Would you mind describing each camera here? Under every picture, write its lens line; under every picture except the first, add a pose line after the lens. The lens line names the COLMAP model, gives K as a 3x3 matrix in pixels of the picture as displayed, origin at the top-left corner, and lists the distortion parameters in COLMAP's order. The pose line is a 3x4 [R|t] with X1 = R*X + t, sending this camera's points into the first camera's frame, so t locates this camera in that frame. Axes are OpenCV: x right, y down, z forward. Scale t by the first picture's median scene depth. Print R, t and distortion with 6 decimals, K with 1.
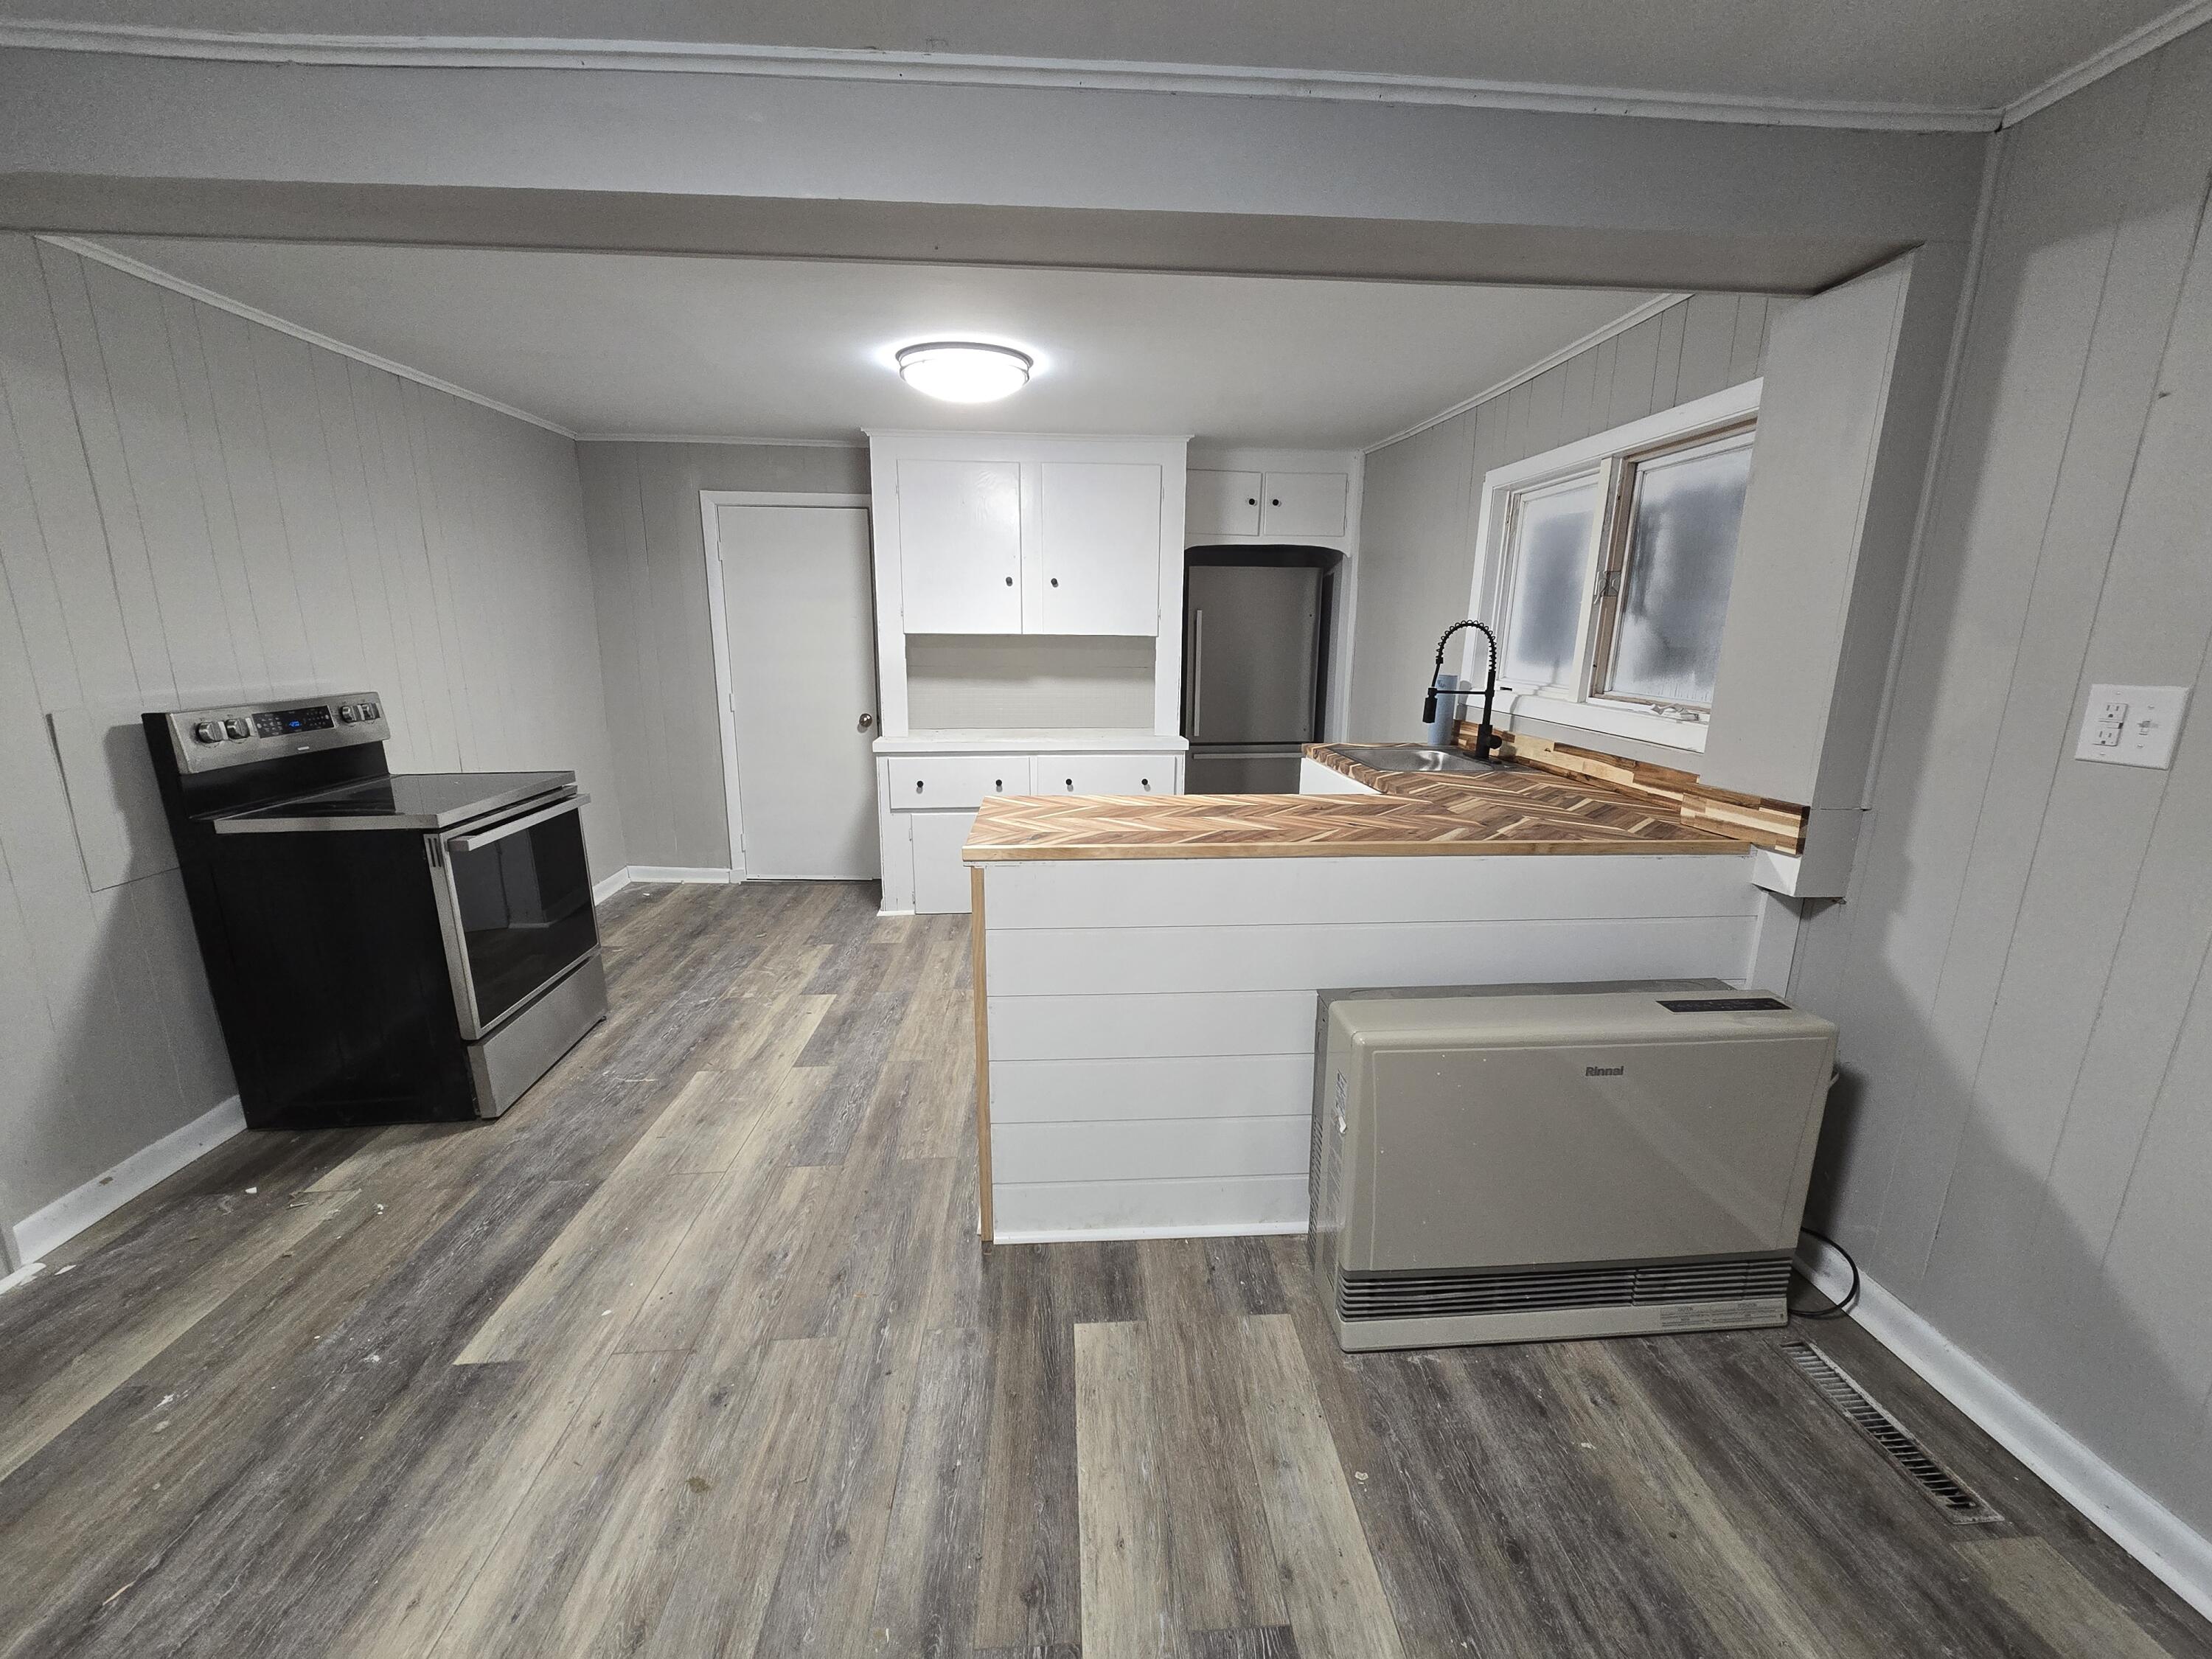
lens RADIAL K [[900.6, 0, 1120.3], [0, 900.6, 837.1], [0, 0, 1]] dist [-0.001040, -0.000346]
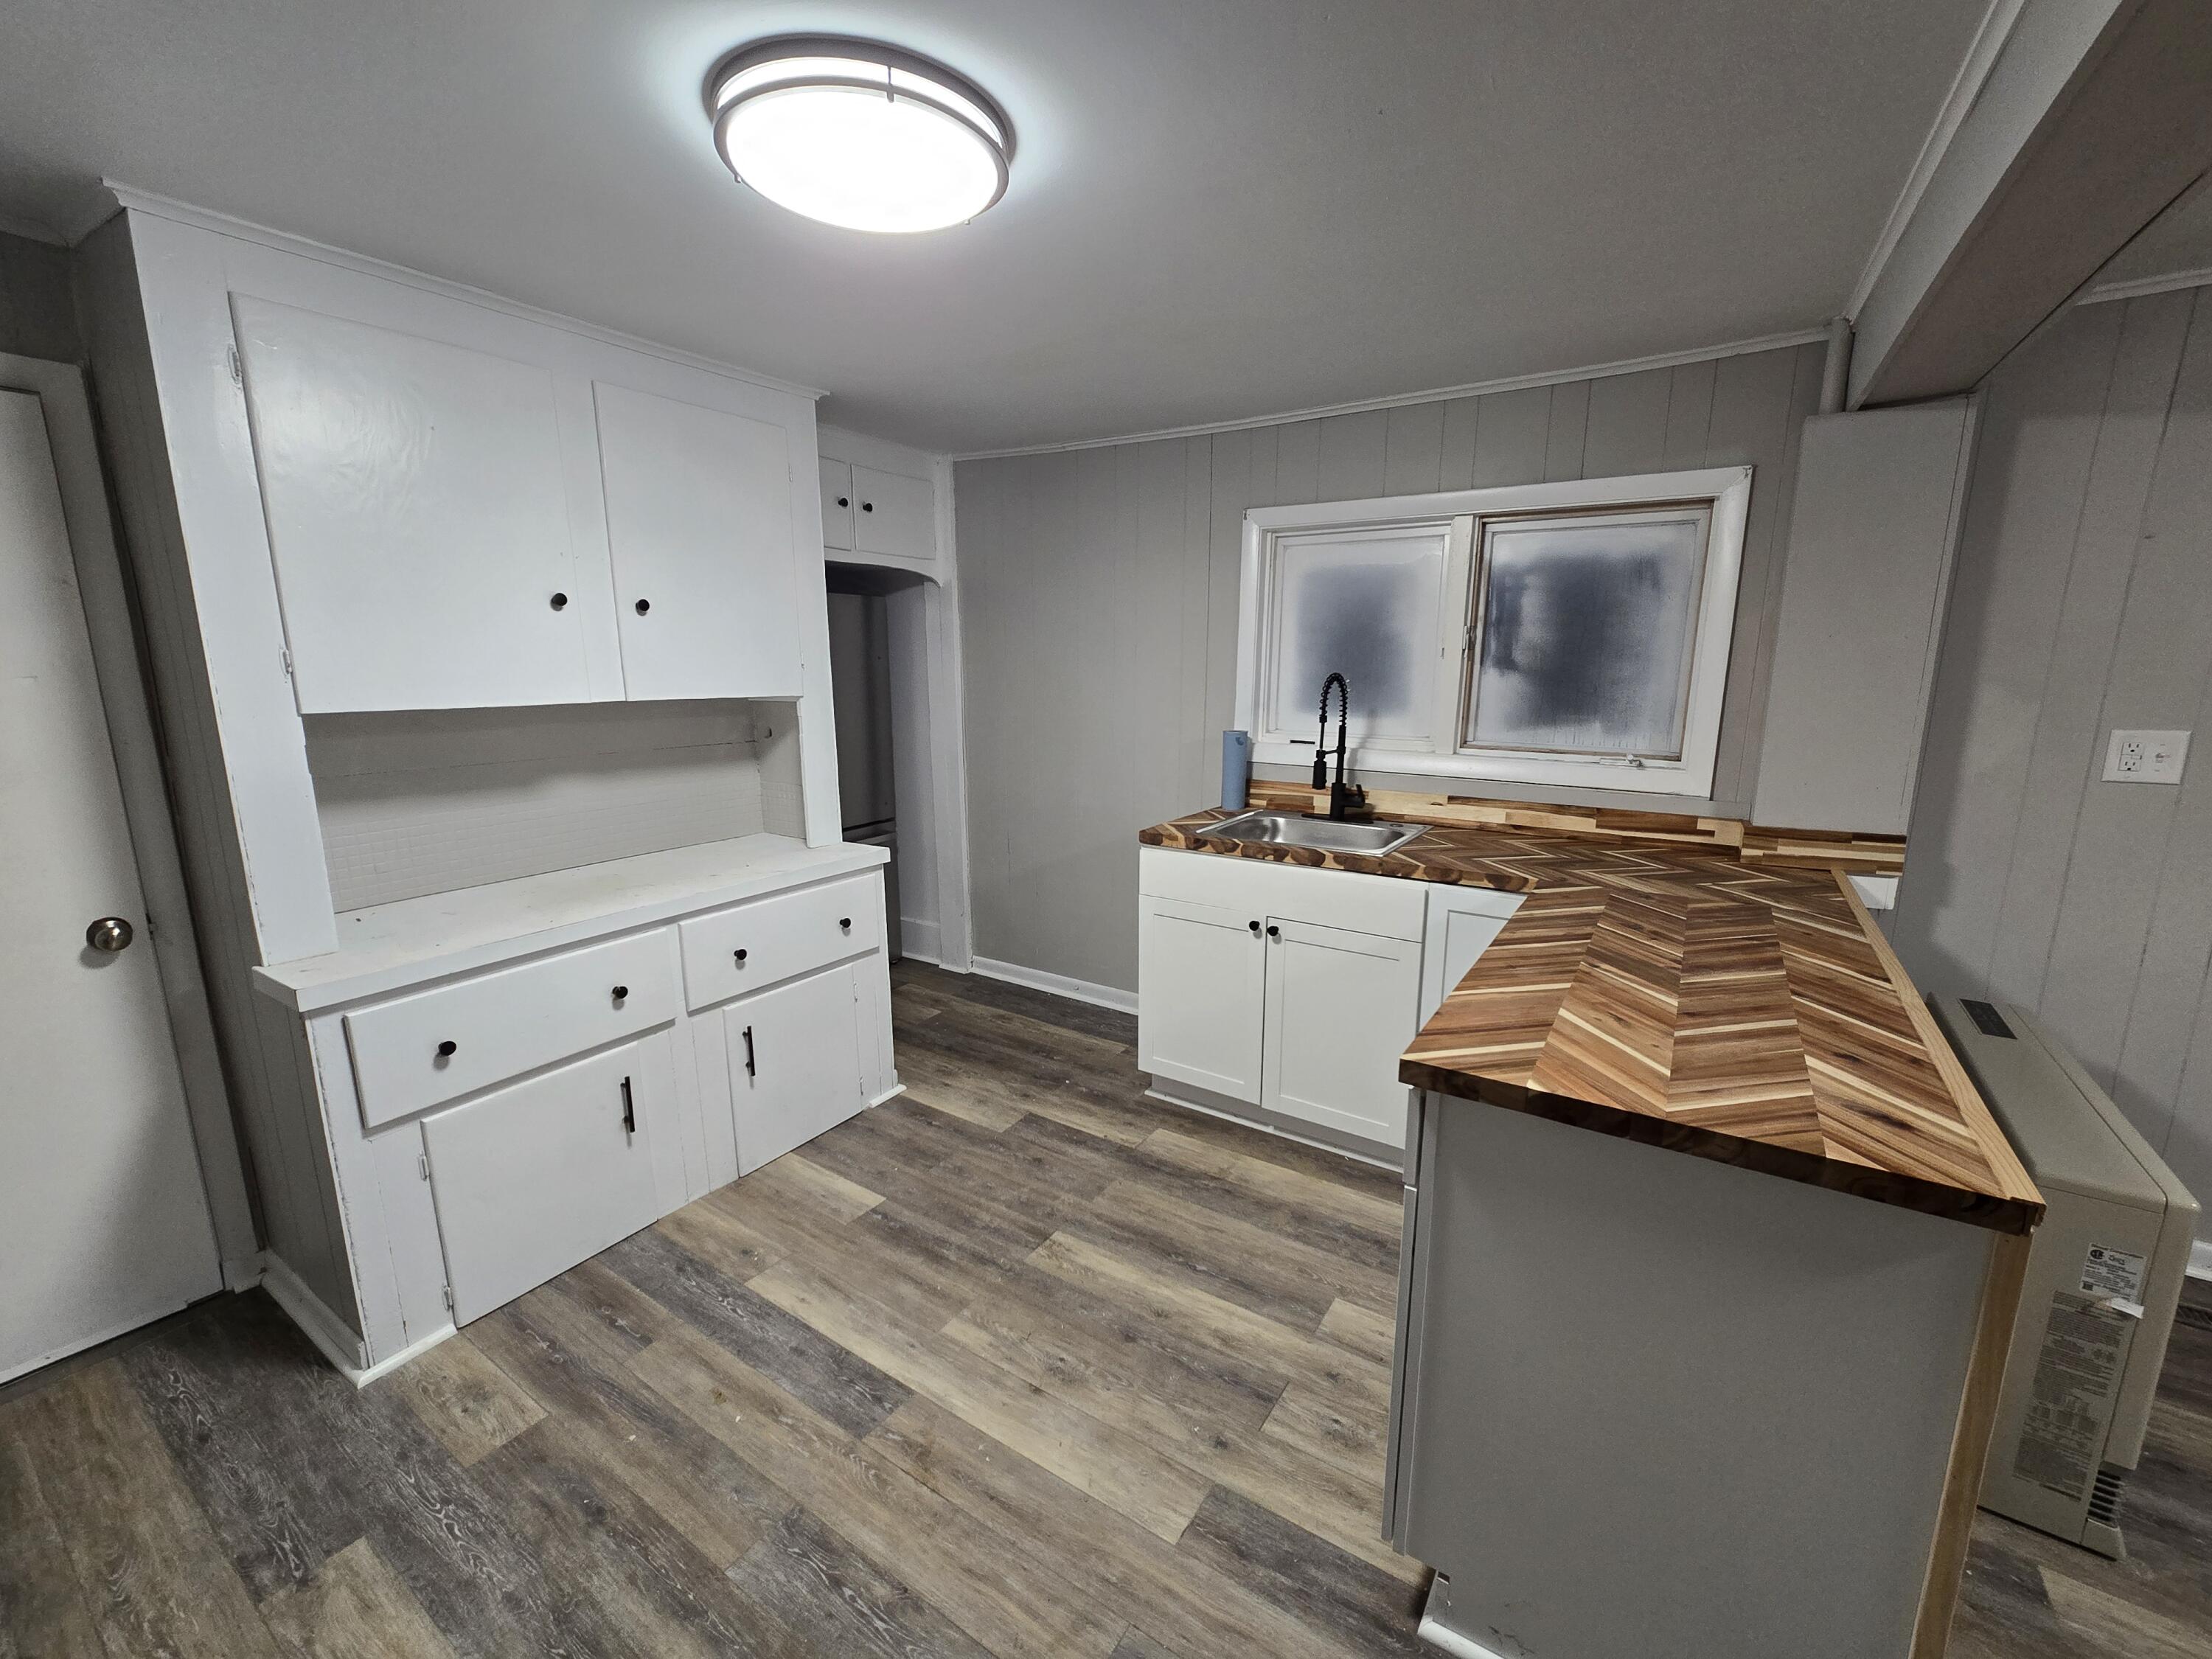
lens RADIAL K [[900.6, 0, 1120.3], [0, 900.6, 837.1], [0, 0, 1]] dist [-0.001040, -0.000346]
pose [[0.603930, -0.162511, 0.780294, -0.495921], [0.182247, 0.981213, 0.063301, -0.181988], [-0.775921, 0.103977, 0.622202, 0.643143]]
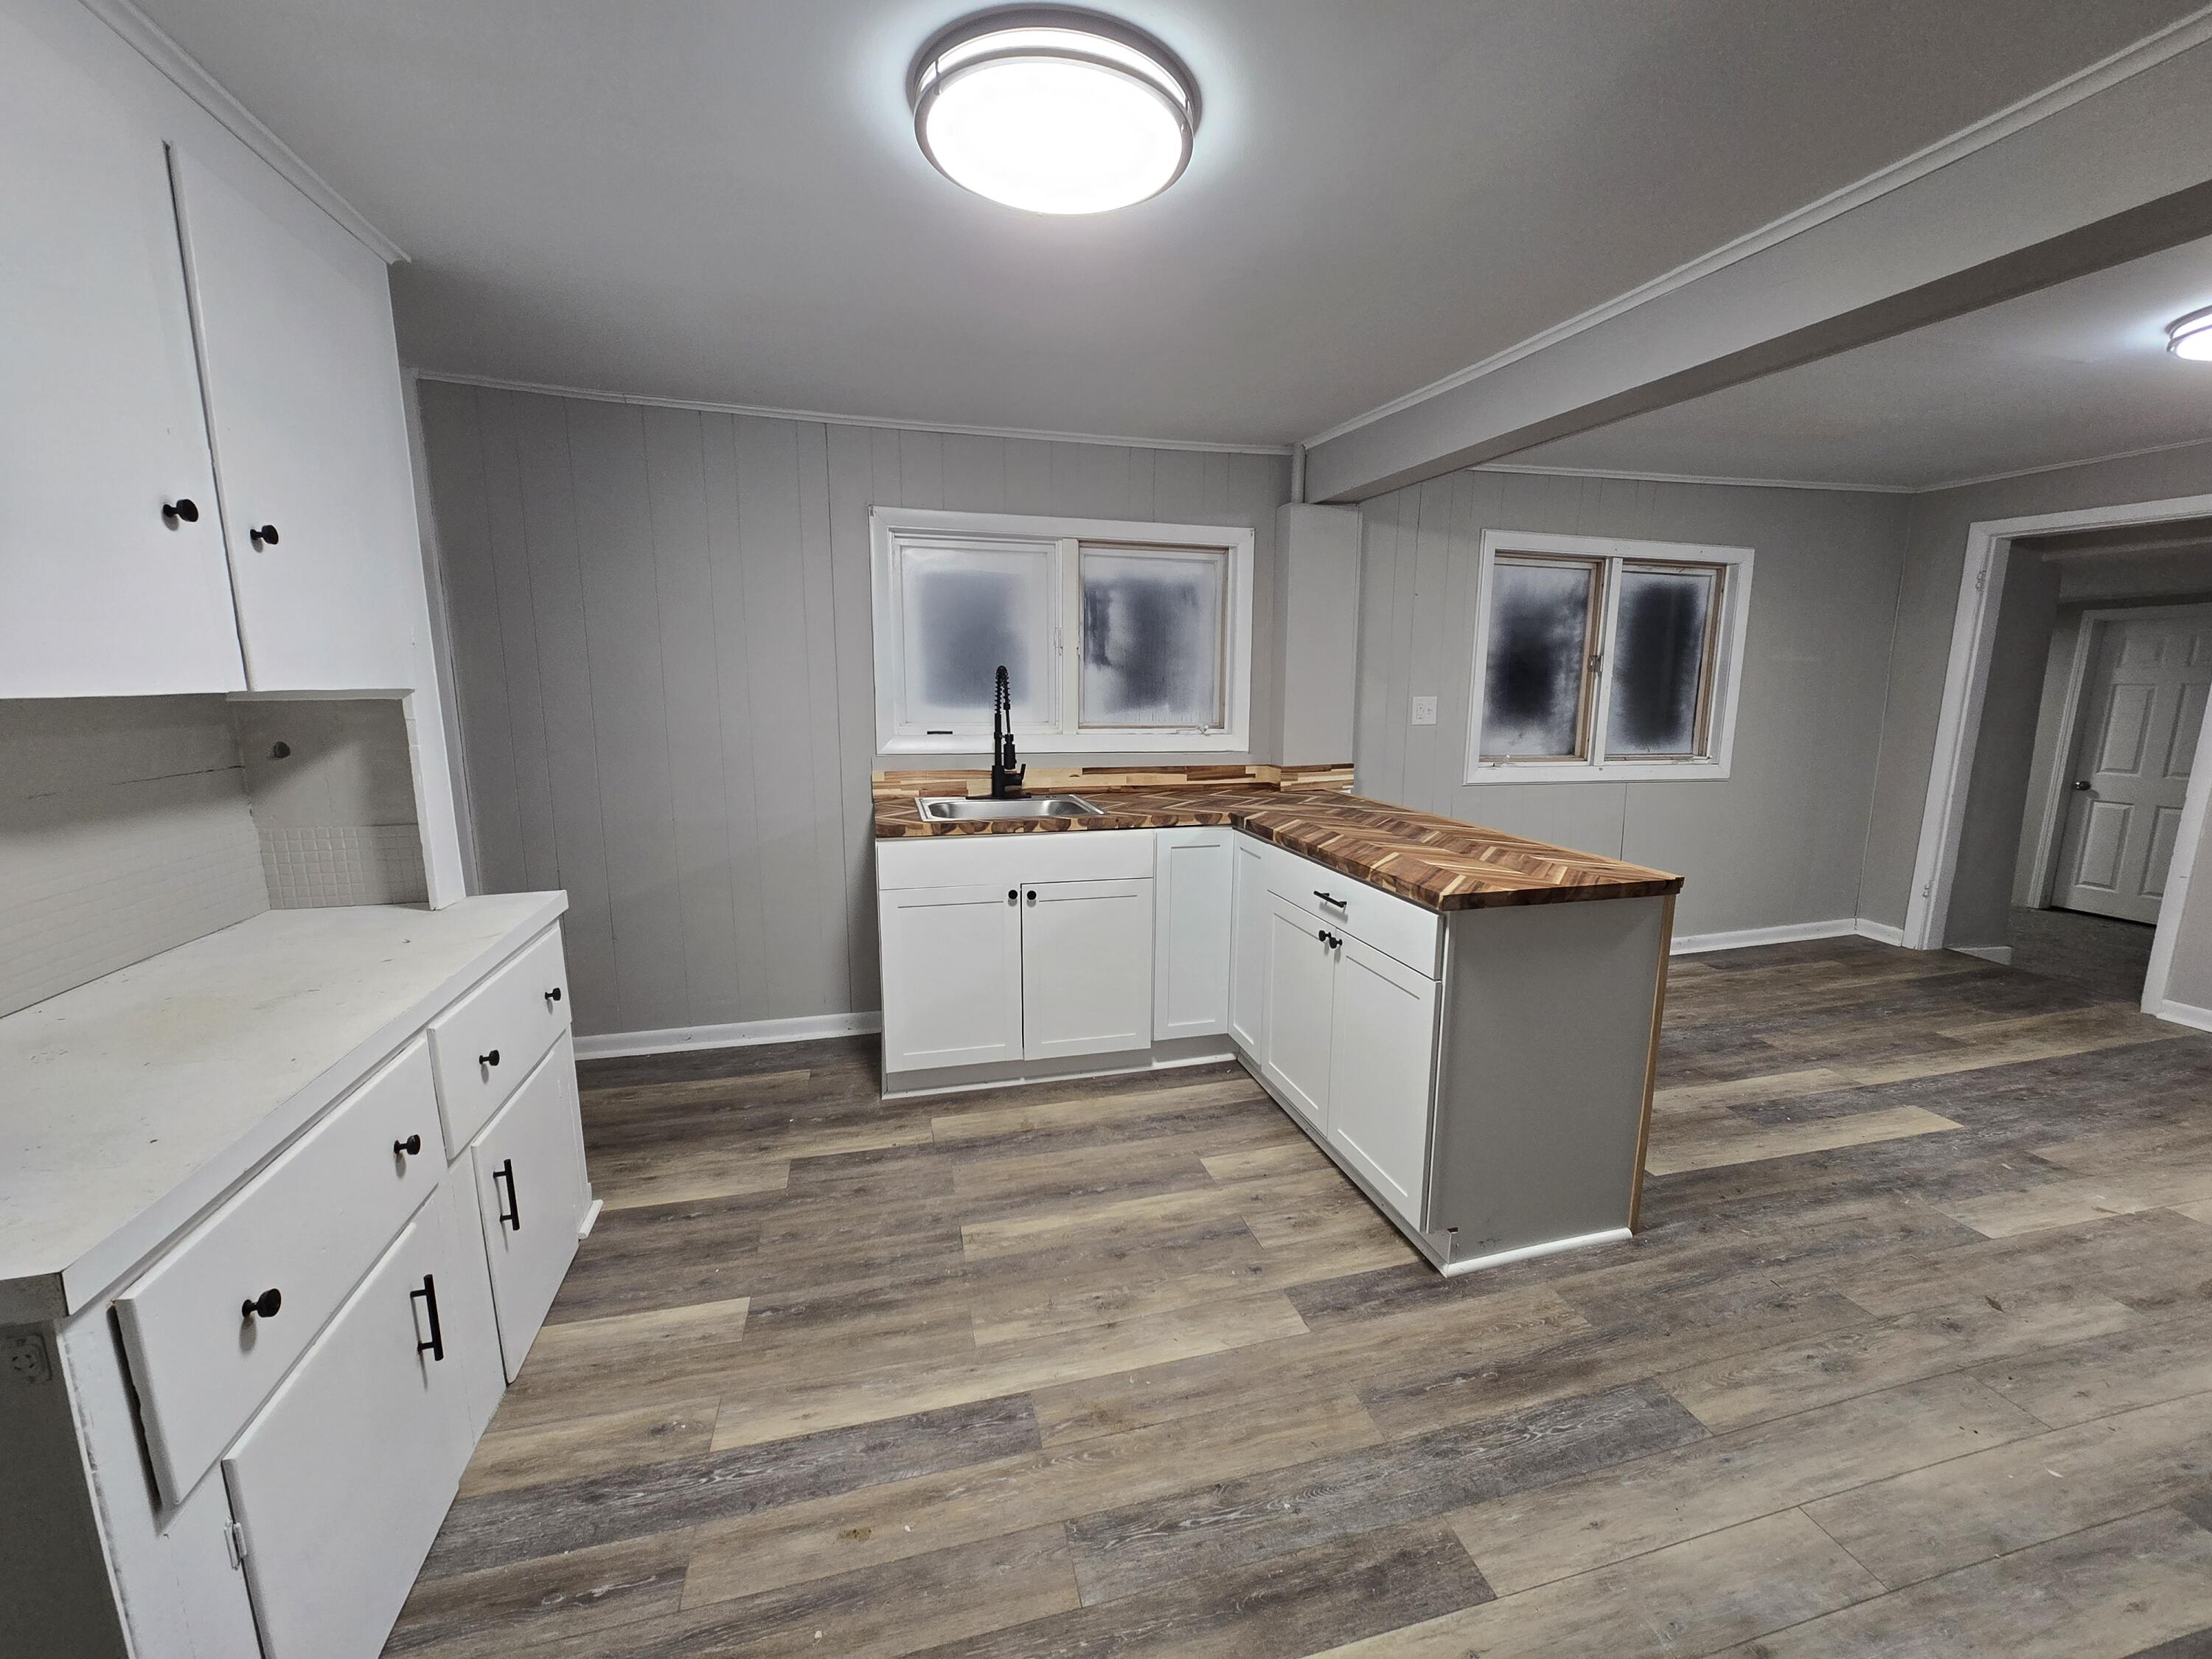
lens RADIAL K [[900.6, 0, 1120.3], [0, 900.6, 837.1], [0, 0, 1]] dist [-0.001040, -0.000346]
pose [[-0.188719, -0.181897, 0.965038, -0.677766], [0.212718, 0.951793, 0.220999, -0.262372], [-0.958716, 0.246987, -0.140928, 1.101471]]
